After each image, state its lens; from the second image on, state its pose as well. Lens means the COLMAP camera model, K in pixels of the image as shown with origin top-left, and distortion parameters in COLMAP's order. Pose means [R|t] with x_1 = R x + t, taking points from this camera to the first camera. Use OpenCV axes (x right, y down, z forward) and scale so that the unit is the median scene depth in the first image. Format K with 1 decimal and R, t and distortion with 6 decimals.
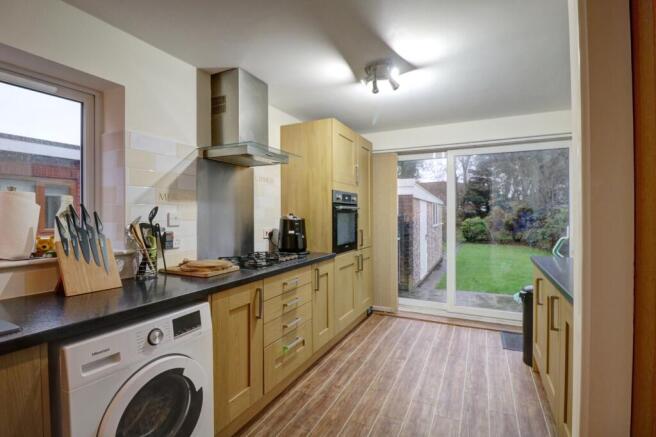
lens RADIAL K [[313.9, 0, 337.8], [0, 313.9, 216.4], [0, 0, 1]] dist [-0.001601, -0.003562]
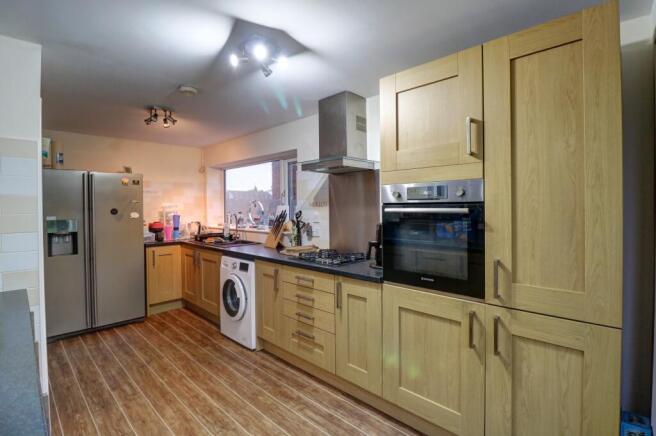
lens RADIAL K [[313.9, 0, 326.0], [0, 313.9, 209.2], [0, 0, 1]] dist [-0.001601, -0.003562]
pose [[-0.334627, 0.016786, -0.942201, 0.717199], [0.006504, 0.999859, 0.015503, -0.045923], [0.942328, -0.000940, -0.334689, 1.187950]]
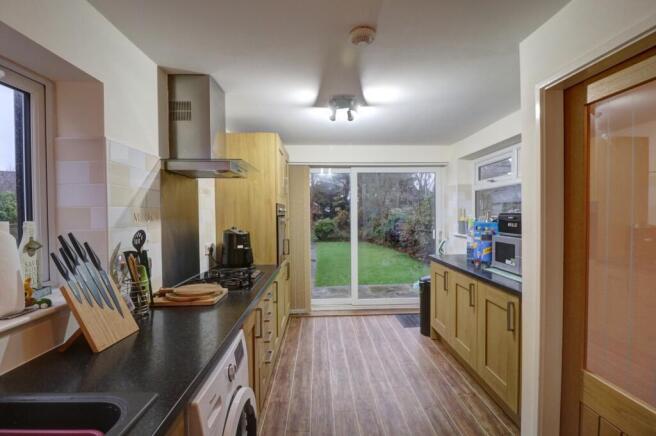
lens RADIAL K [[313.9, 0, 337.5], [0, 313.9, 221.7], [0, 0, 1]] dist [-0.001601, -0.003562]
pose [[0.879811, -0.018457, 0.474964, -0.351544], [0.010093, 0.999746, 0.020153, -0.045673], [-0.475216, -0.012937, 0.879774, 0.000152]]
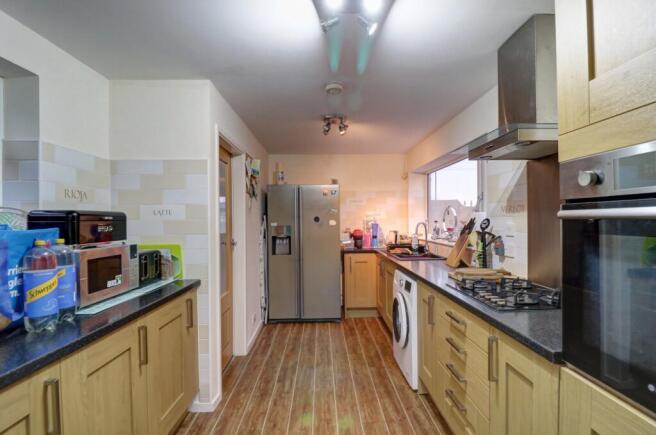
lens RADIAL K [[313.9, 0, 335.1], [0, 313.9, 221.3], [0, 0, 1]] dist [-0.001601, -0.003562]
pose [[-0.889204, 0.017291, -0.457184, 0.371469], [0.012133, 0.999825, 0.014214, -0.032141], [0.457350, 0.007092, -0.889258, 1.263814]]
